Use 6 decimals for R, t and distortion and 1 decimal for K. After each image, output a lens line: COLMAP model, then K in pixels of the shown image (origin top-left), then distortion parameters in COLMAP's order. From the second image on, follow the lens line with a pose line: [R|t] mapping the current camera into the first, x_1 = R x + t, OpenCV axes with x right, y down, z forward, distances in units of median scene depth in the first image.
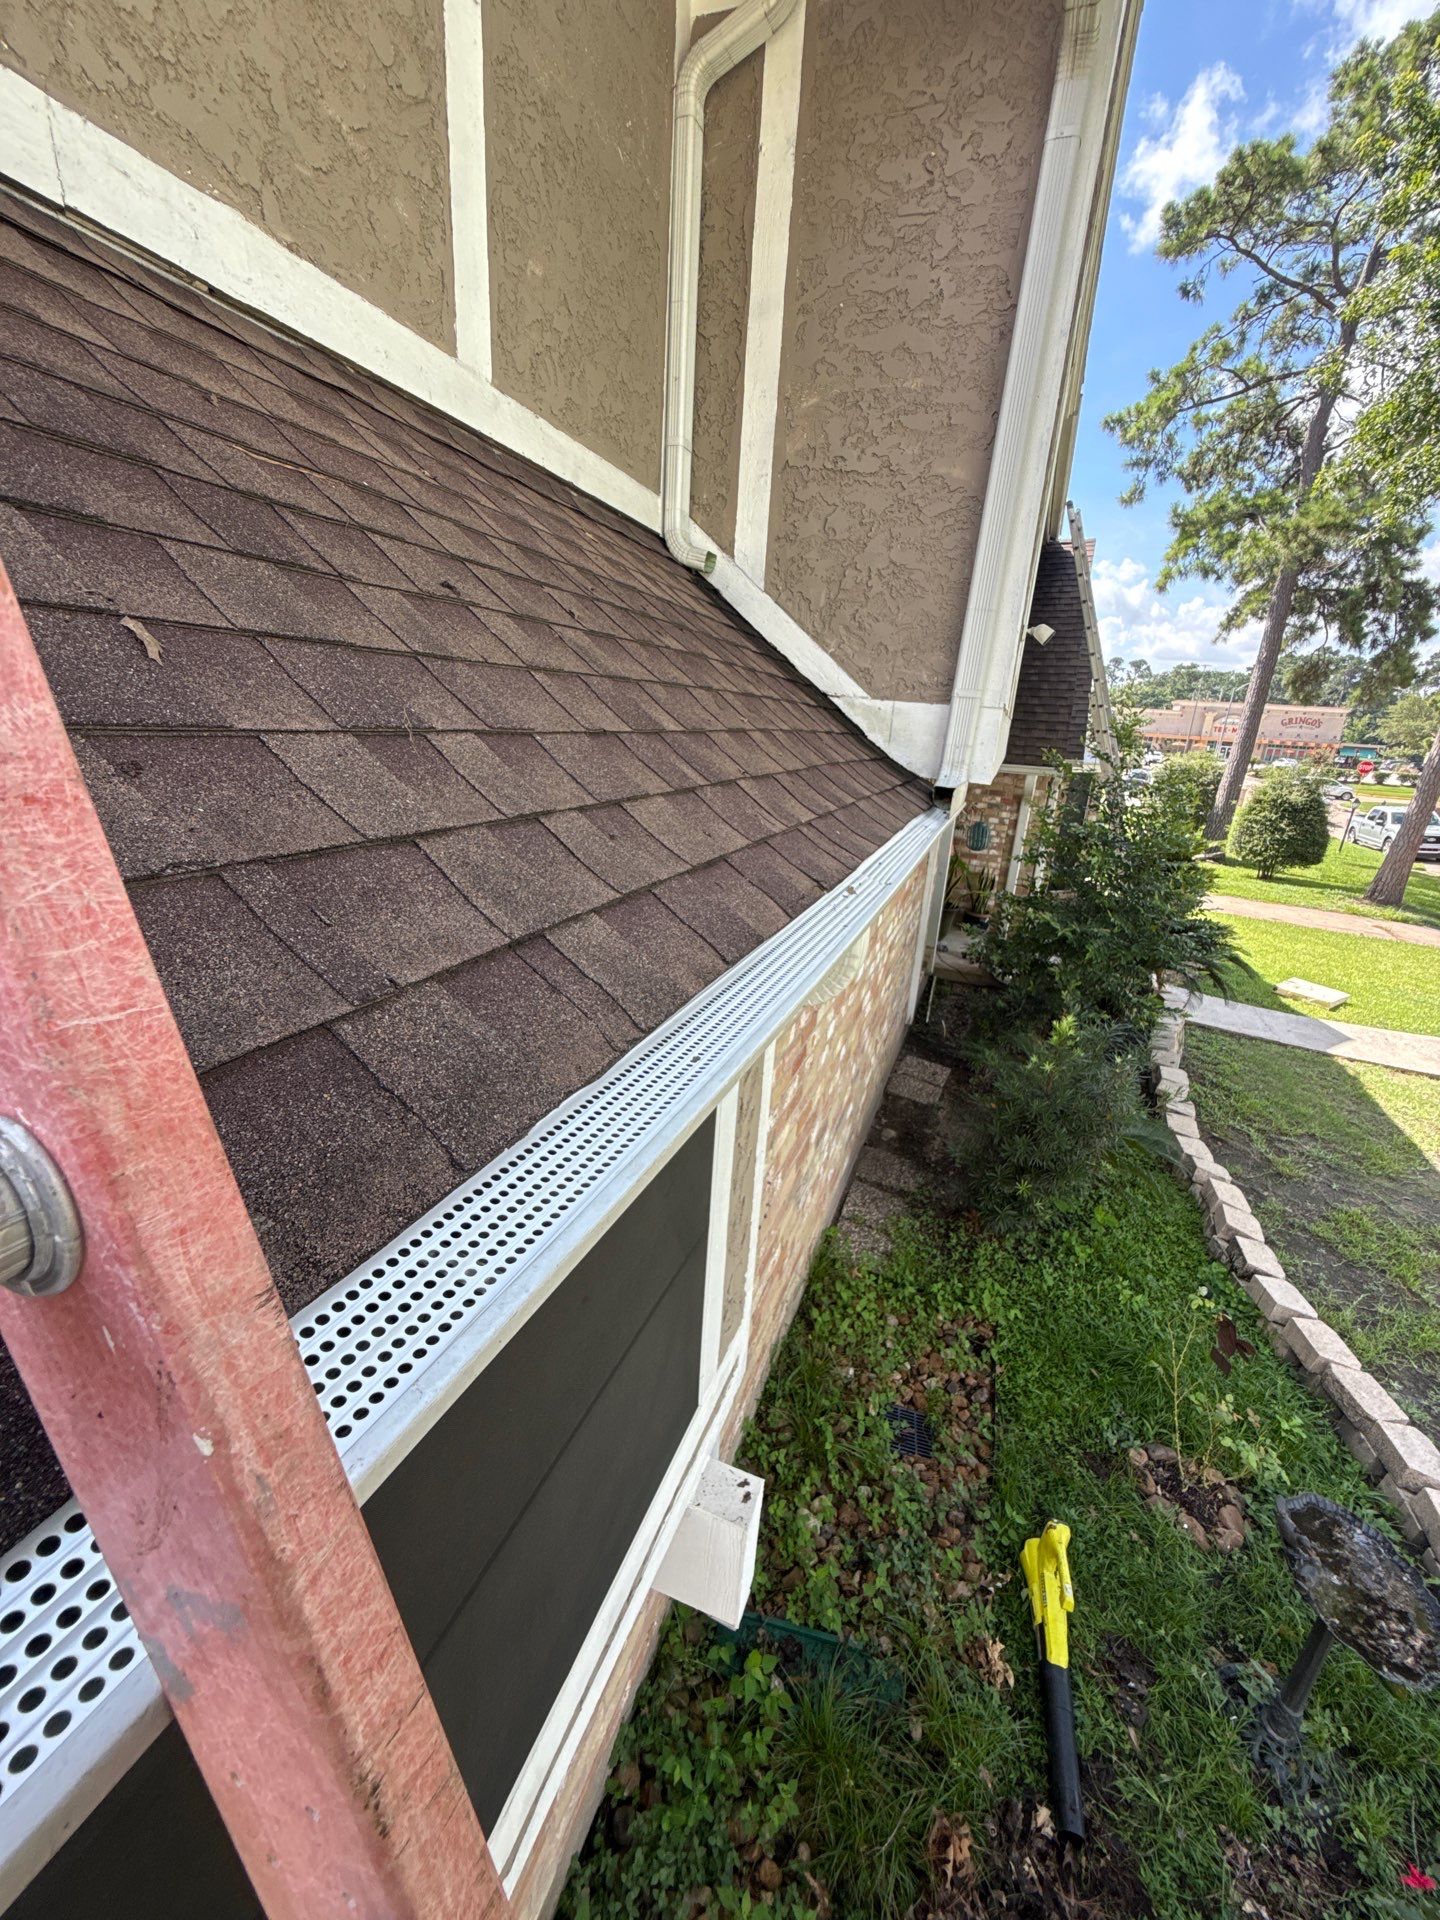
lens RADIAL K [[776.8, 0, 728.3], [0, 776.8, 960.9], [0, 0, 1]] dist [-0.003353, -0.000481]
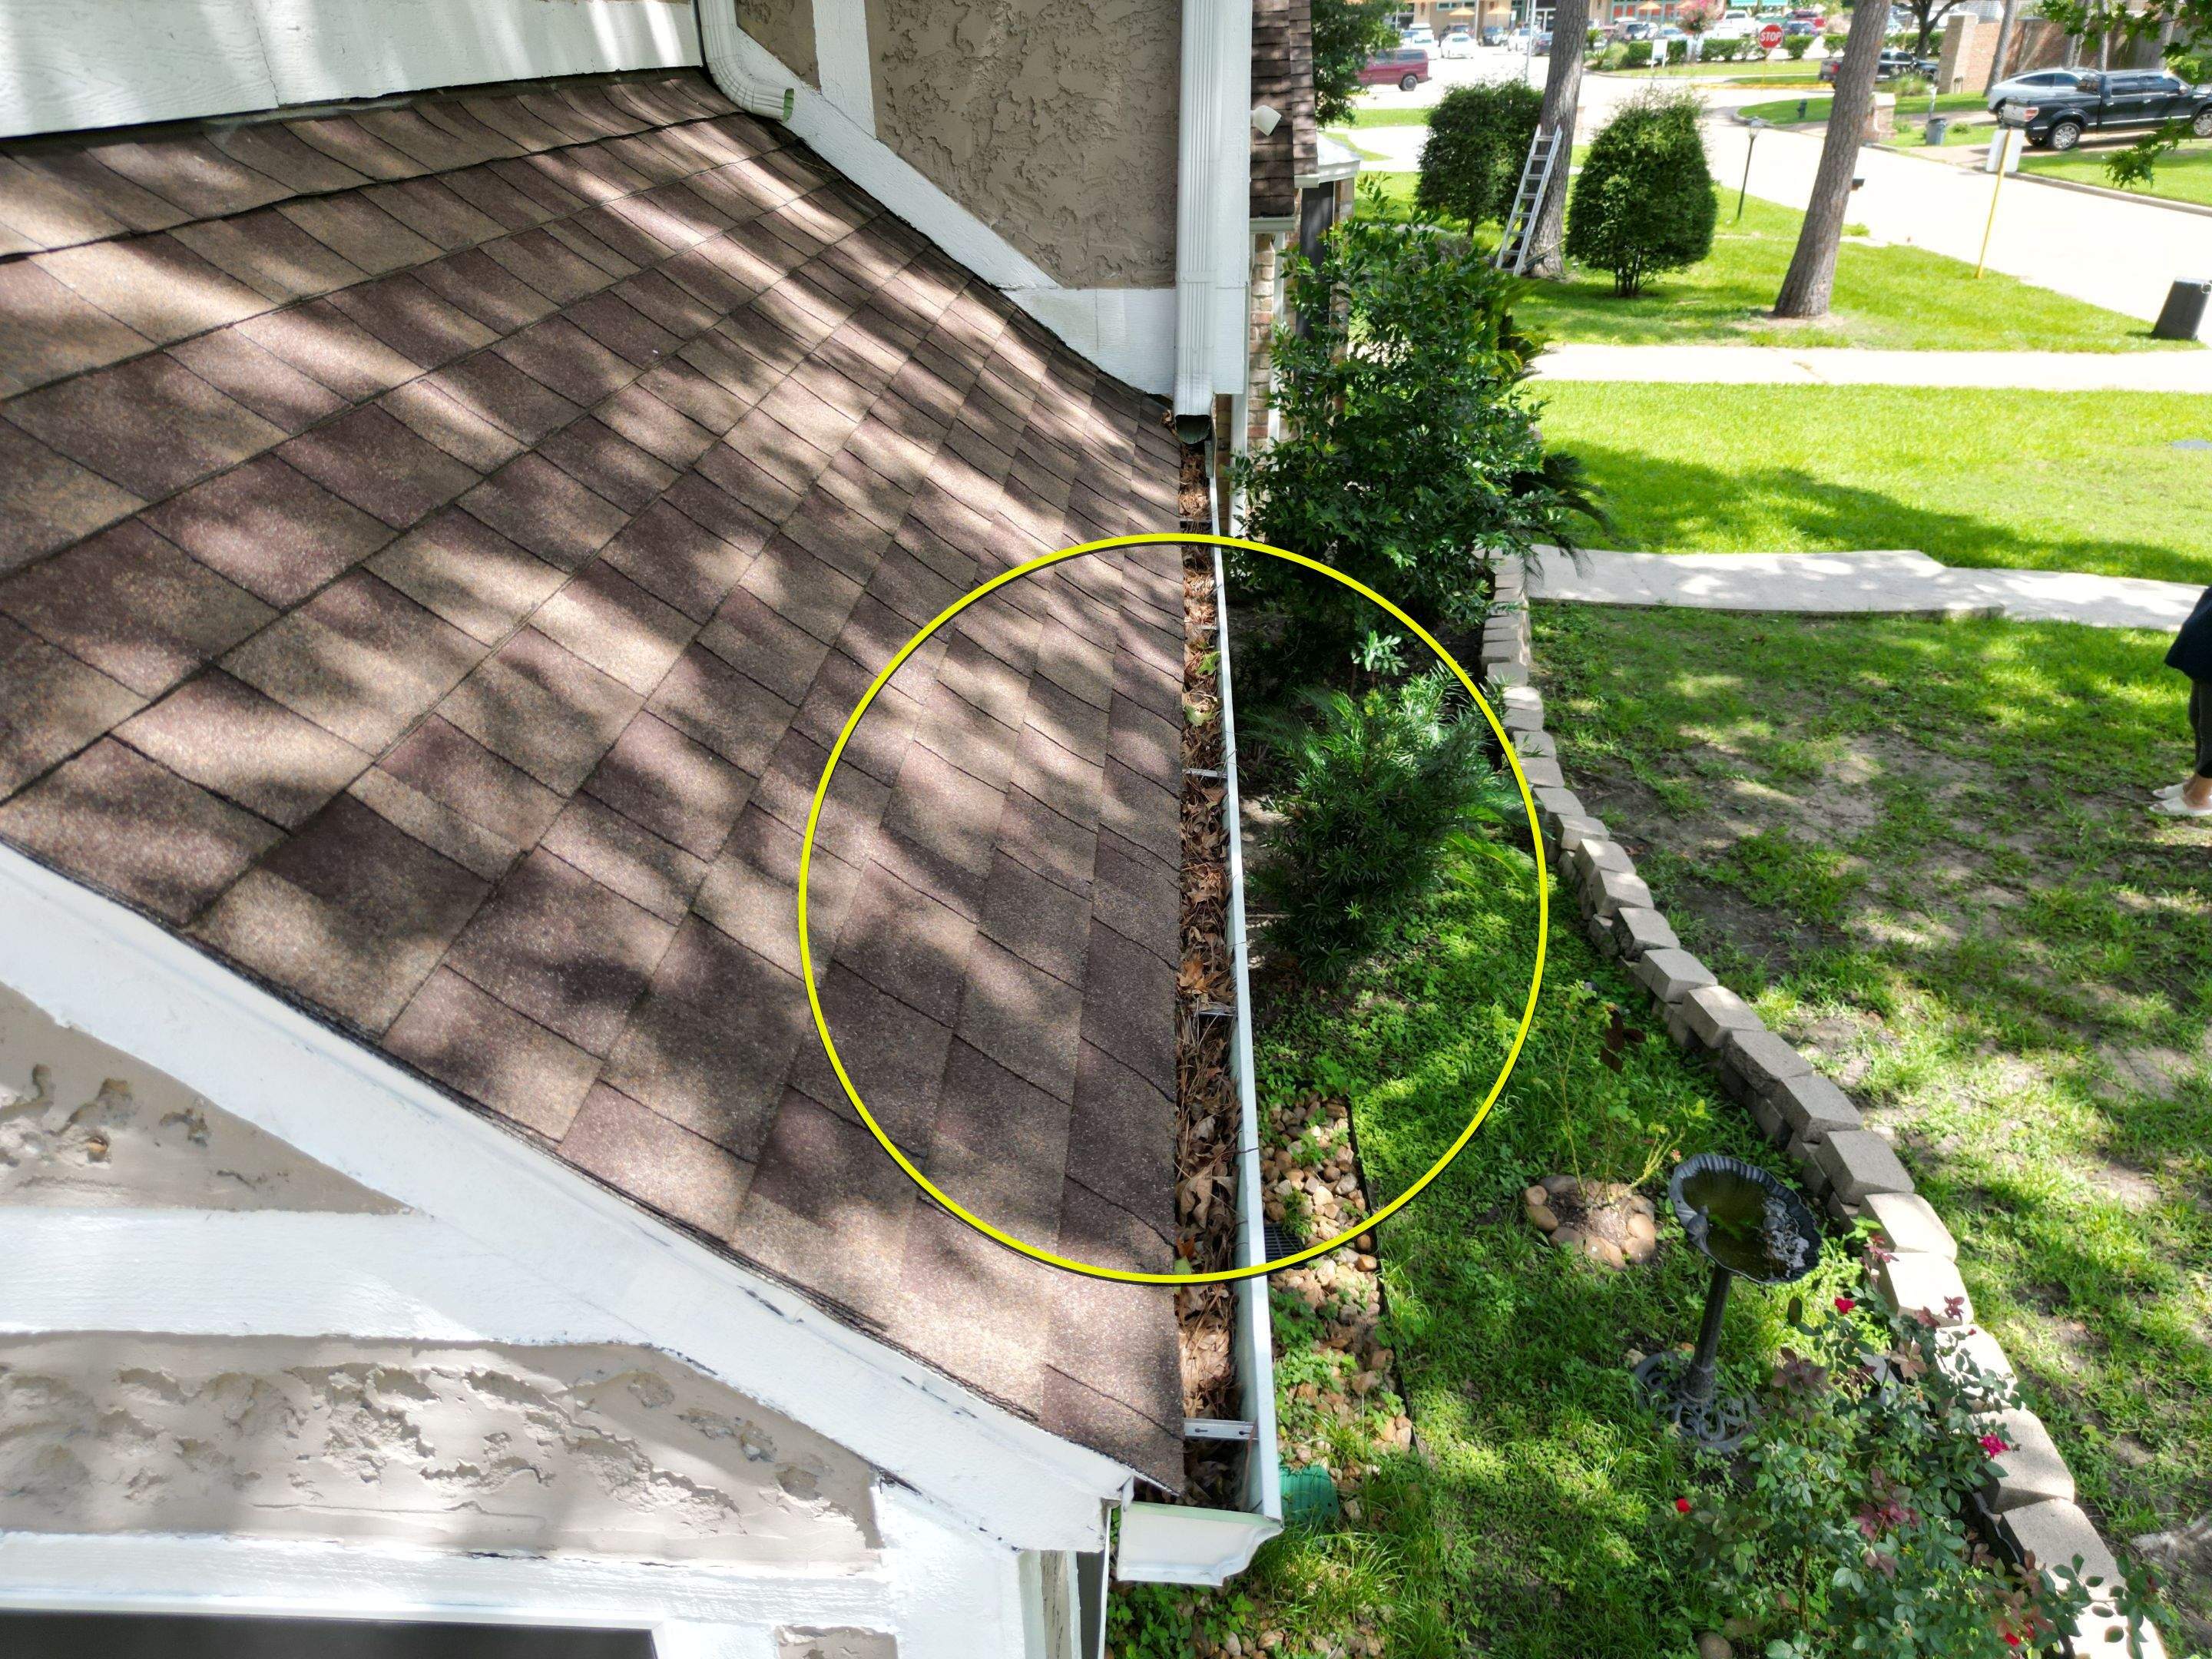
lens RADIAL K [[1567.7, 0, 1101.5], [0, 1567.7, 829.4], [0, 0, 1]] dist [0.008269, 0.002436]
pose [[0.947761, -0.216594, 0.234169, -0.210825], [0.173301, 0.965961, 0.192058, -0.129674], [-0.267797, -0.141444, 0.953036, -0.404962]]
